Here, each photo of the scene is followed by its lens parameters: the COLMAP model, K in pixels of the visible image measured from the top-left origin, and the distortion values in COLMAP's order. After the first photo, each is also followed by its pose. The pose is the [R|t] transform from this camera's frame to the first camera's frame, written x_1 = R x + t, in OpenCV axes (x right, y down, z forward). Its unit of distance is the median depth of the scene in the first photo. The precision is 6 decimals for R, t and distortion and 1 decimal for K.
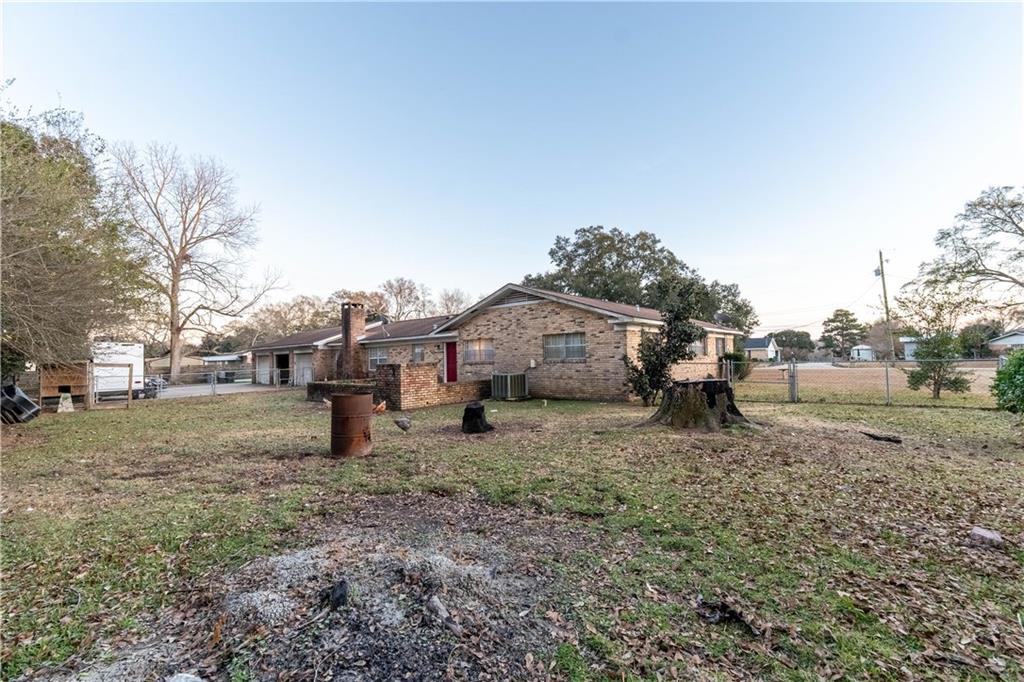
lens RADIAL K [[423.7, 0, 513.5], [0, 423.7, 344.7], [0, 0, 1]] dist [0.006934, -0.000760]
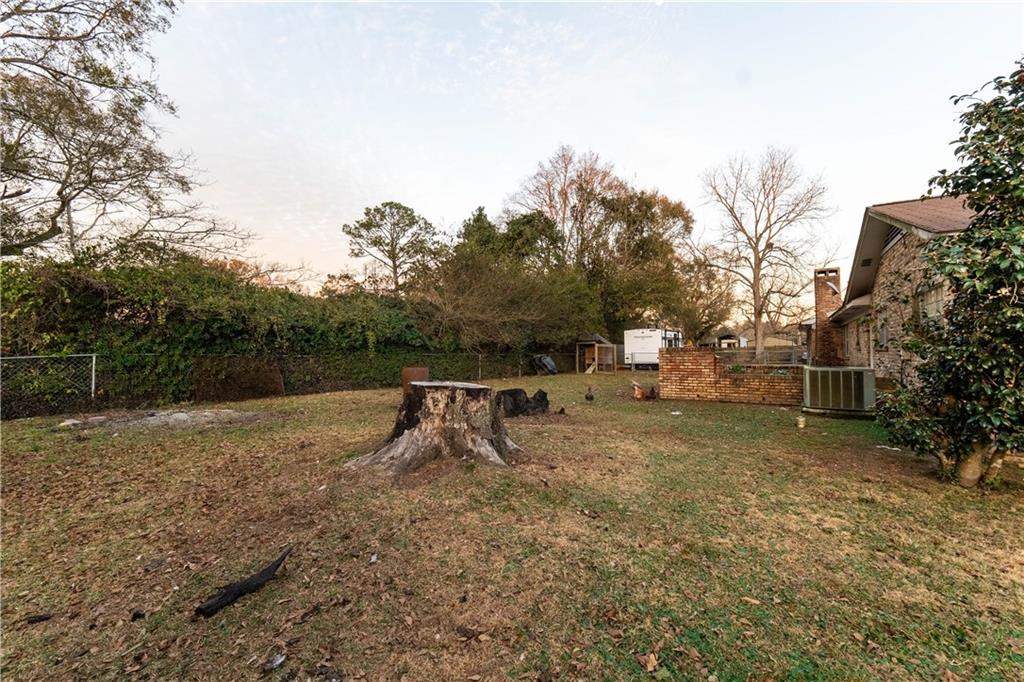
lens RADIAL K [[423.7, 0, 515.3], [0, 423.7, 344.1], [0, 0, 1]] dist [0.006934, -0.000760]
pose [[0.132518, 0.007760, -0.991150, 0.336525], [0.040301, 0.999100, 0.013211, 0.006057], [0.990361, -0.041695, 0.132086, 0.314998]]
